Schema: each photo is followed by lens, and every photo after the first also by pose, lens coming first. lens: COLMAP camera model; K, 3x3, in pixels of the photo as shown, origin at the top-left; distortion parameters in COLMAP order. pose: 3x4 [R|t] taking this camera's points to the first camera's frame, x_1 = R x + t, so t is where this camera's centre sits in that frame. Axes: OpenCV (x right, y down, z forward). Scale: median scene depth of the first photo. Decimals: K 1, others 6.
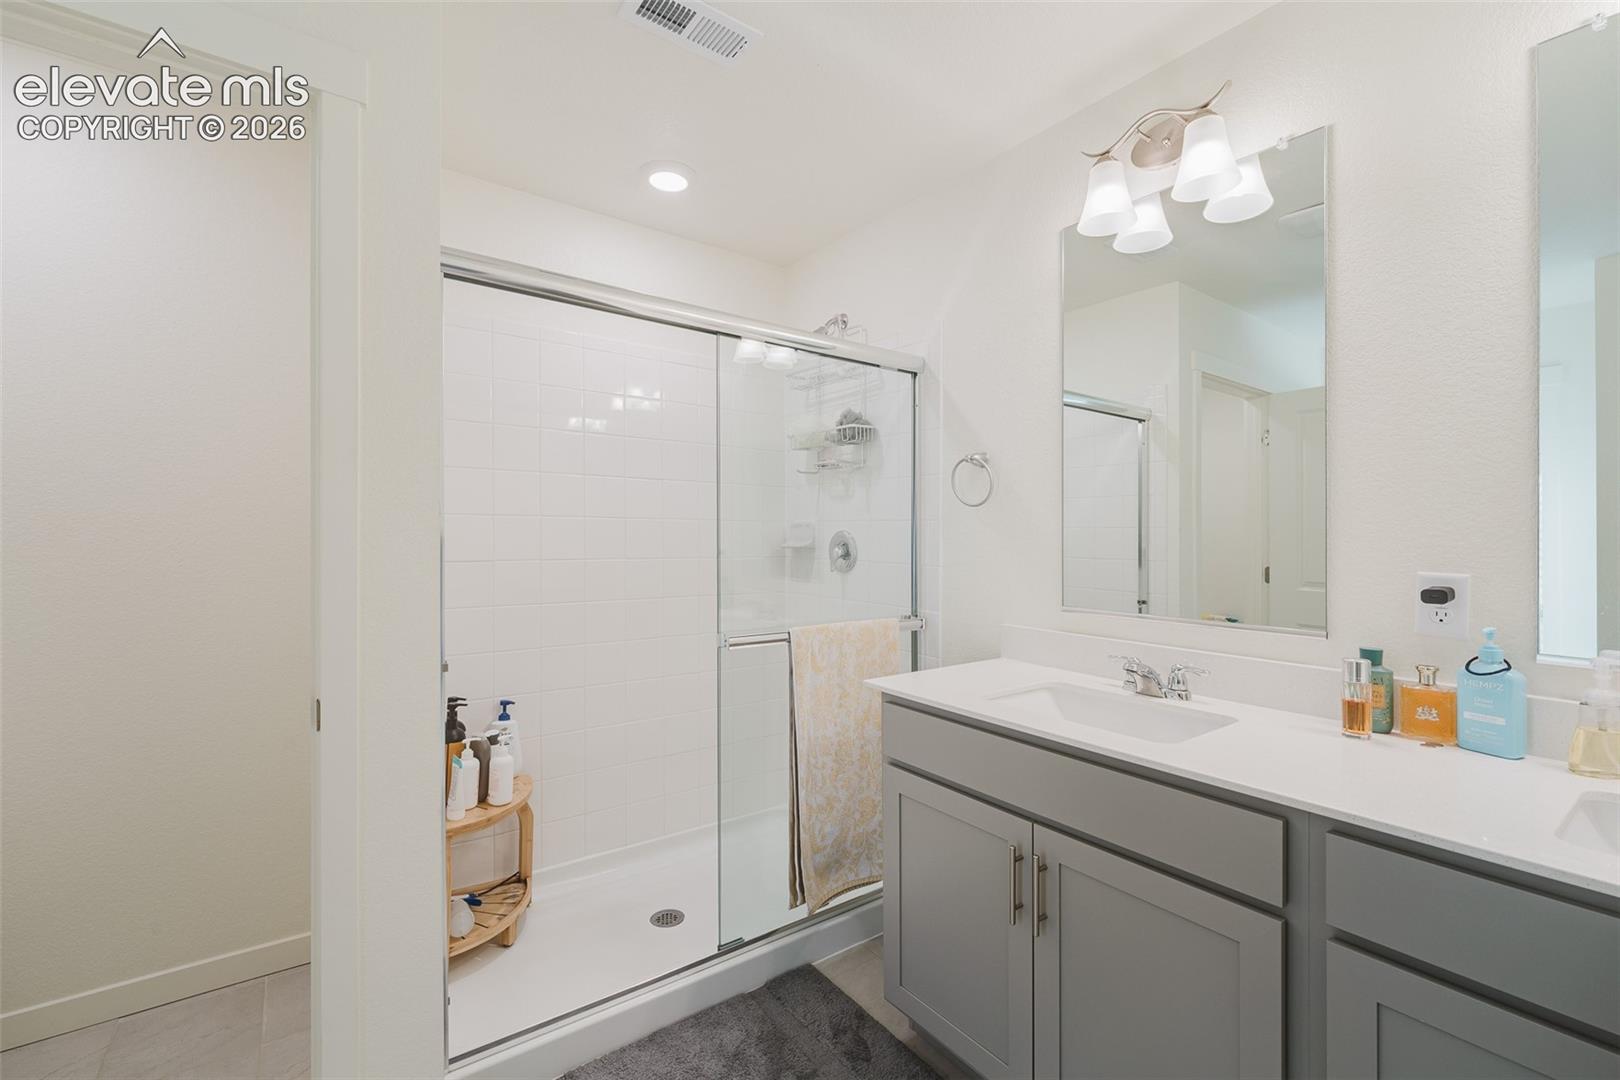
lens RADIAL K [[696.3, 0, 805.5], [0, 696.3, 527.3], [0, 0, 1]] dist [-0.001381, -0.000513]
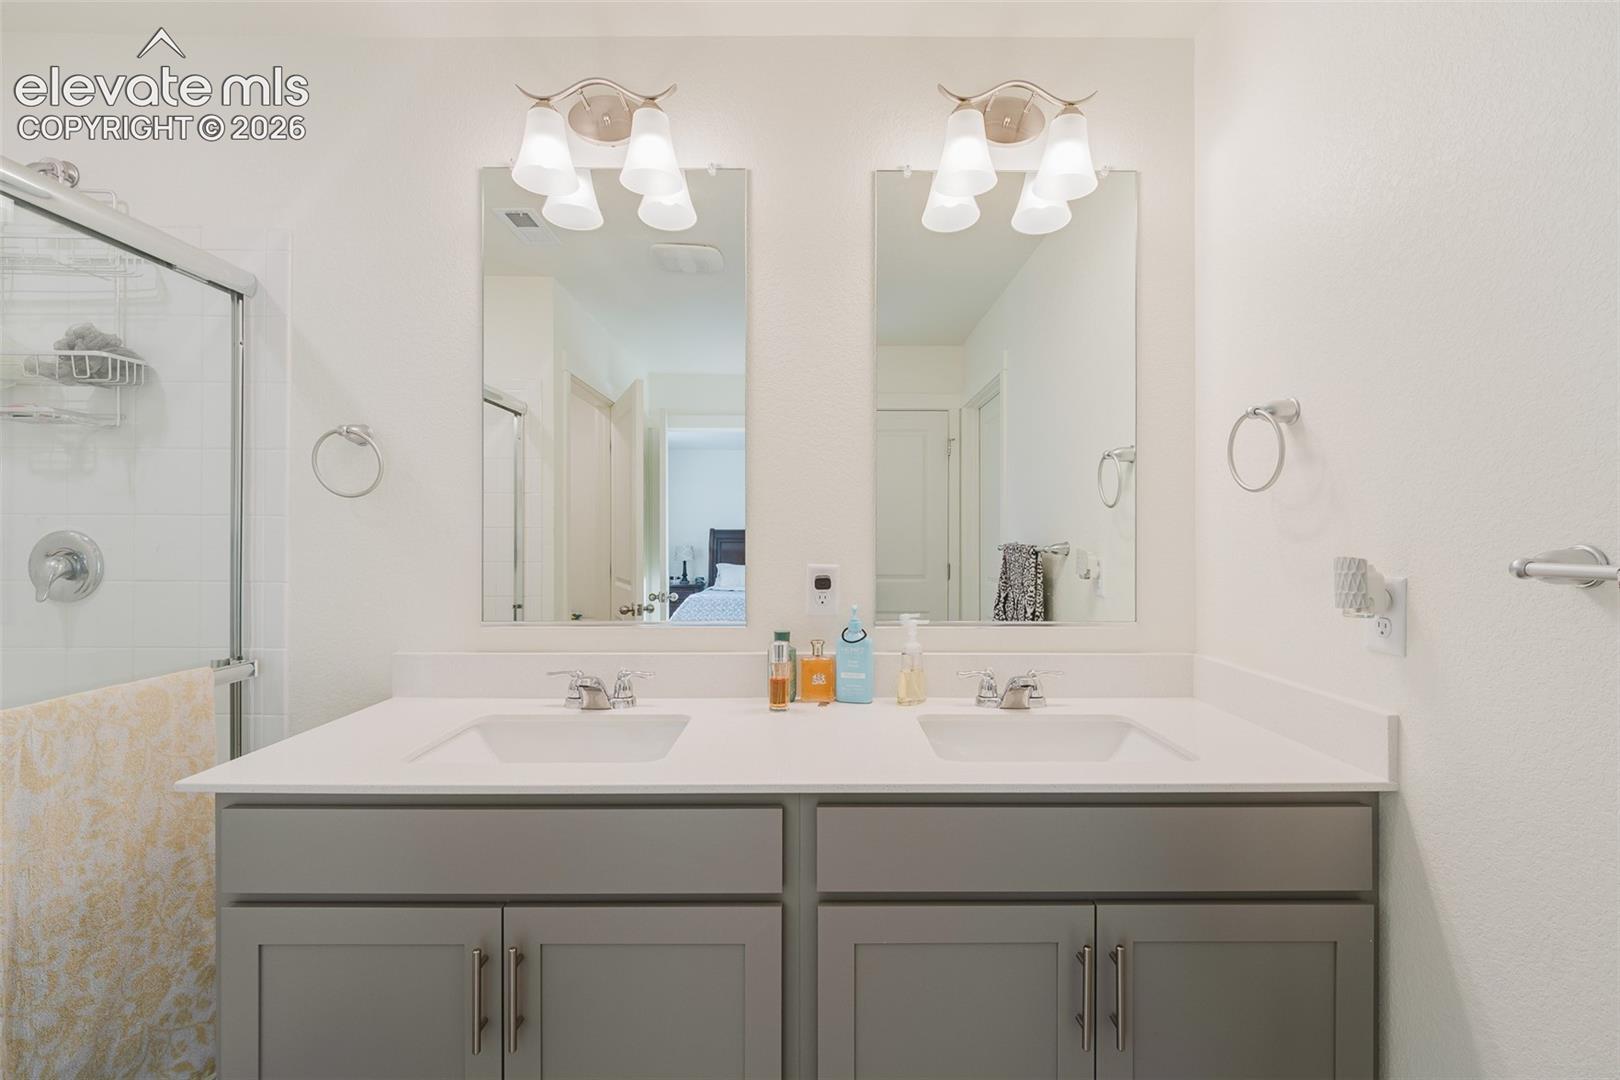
lens RADIAL K [[696.3, 0, 805.5], [0, 696.3, 527.3], [0, 0, 1]] dist [-0.001381, -0.000513]
pose [[0.582505, 0.002438, 0.812823, -0.074806], [-0.003568, 0.999994, -0.000442, 0.000273], [-0.812819, -0.002642, 0.582510, 0.190398]]
